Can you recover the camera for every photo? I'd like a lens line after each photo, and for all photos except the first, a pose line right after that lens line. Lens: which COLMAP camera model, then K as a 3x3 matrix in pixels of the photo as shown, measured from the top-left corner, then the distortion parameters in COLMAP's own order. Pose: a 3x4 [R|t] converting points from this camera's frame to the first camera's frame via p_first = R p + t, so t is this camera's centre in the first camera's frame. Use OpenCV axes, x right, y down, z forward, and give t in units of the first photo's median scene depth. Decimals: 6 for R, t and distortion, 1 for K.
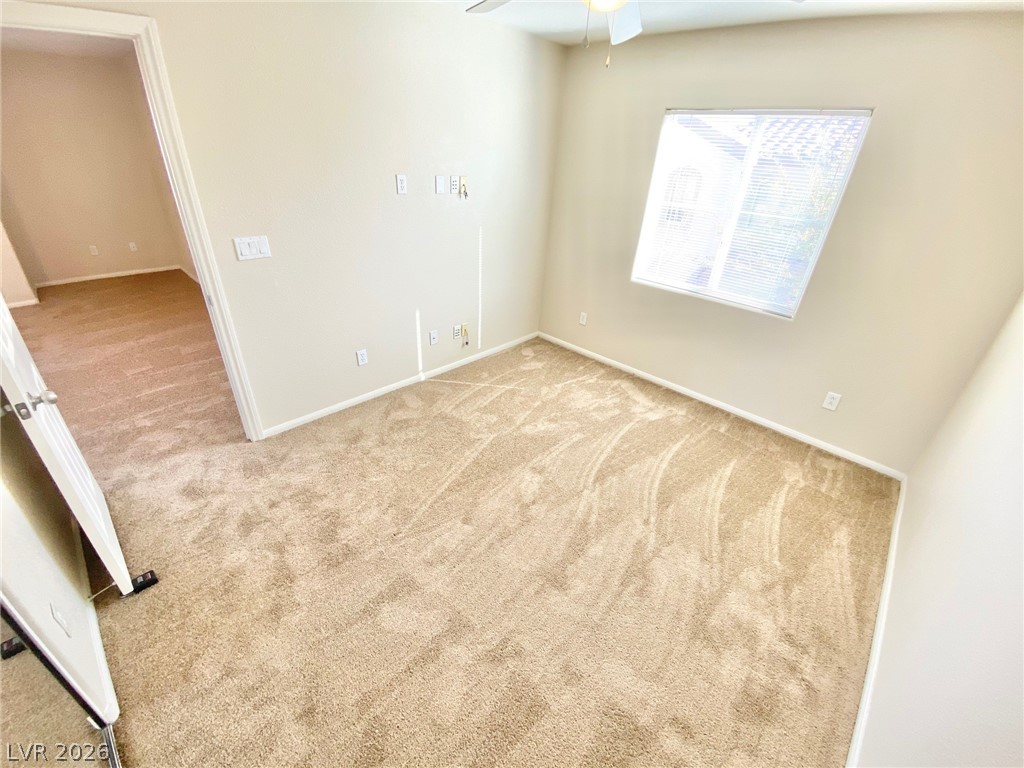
lens RADIAL K [[414.4, 0, 512.0], [0, 414.4, 384.0], [0, 0, 1]] dist [0.040430, -0.031927]
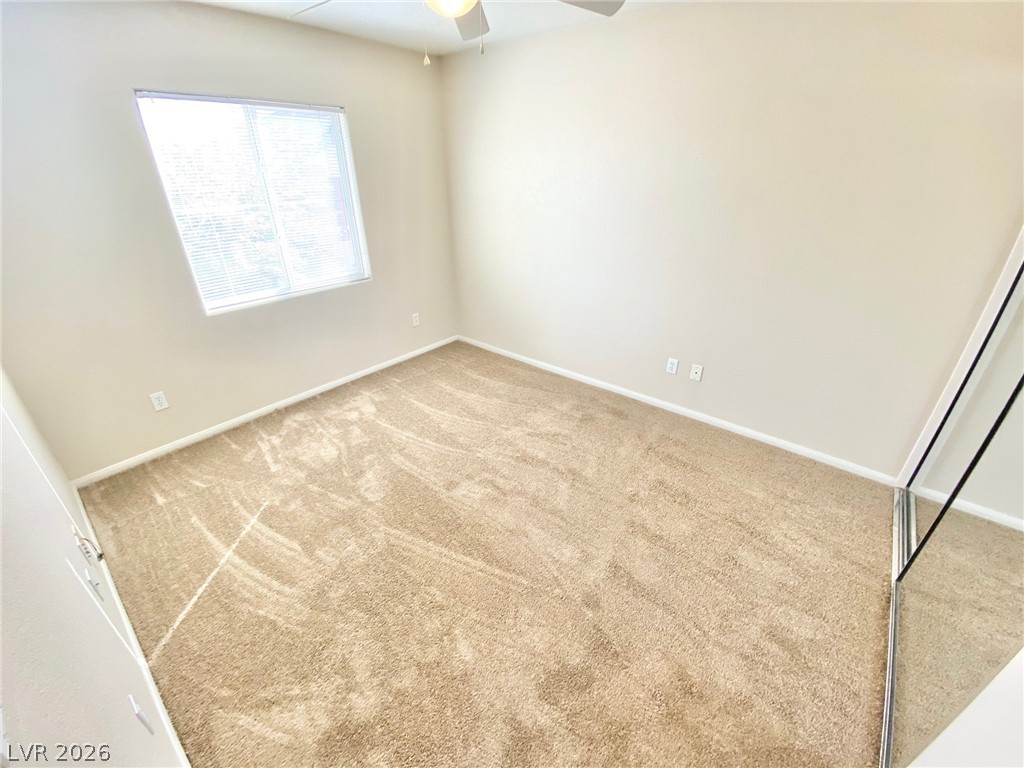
lens RADIAL K [[414.4, 0, 512.0], [0, 414.4, 384.0], [0, 0, 1]] dist [0.040430, -0.031927]
pose [[-0.076718, -0.509036, 0.857320, -0.541024], [0.484535, 0.732458, 0.478258, -0.290980], [-0.871401, 0.452092, 0.190453, 0.496262]]
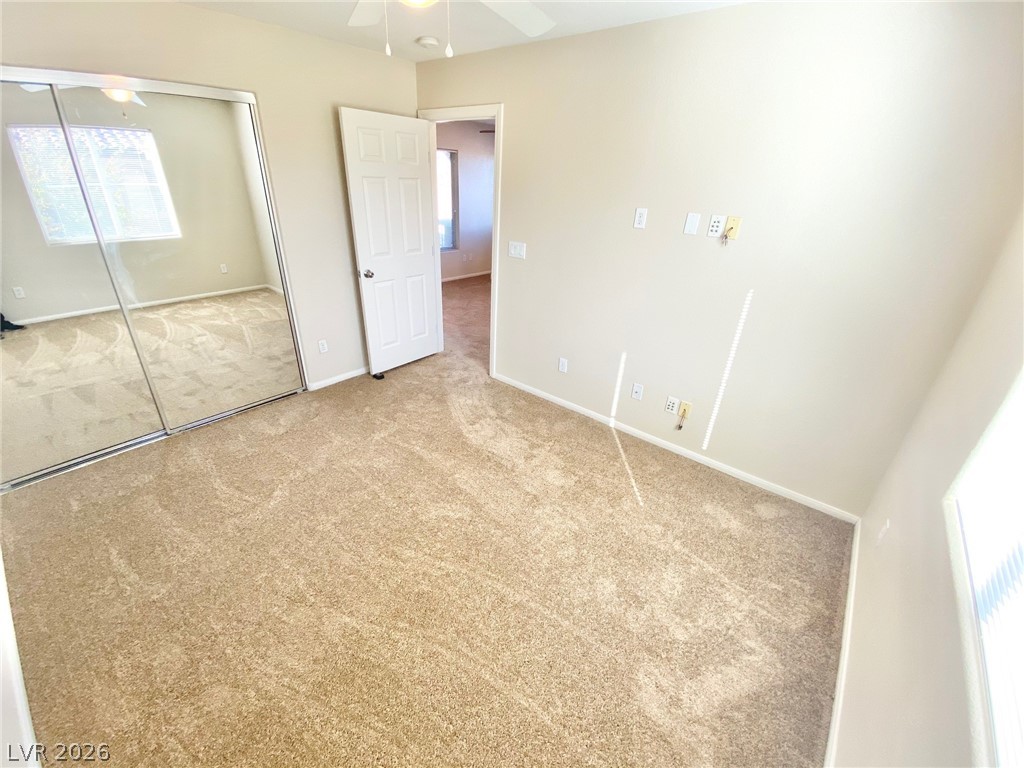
lens RADIAL K [[414.4, 0, 512.0], [0, 414.4, 384.0], [0, 0, 1]] dist [0.040430, -0.031927]
pose [[0.066973, 0.395006, -0.916234, 0.644608], [-0.517494, 0.798878, 0.306585, -0.283852], [0.853062, 0.453613, 0.257916, 0.605271]]
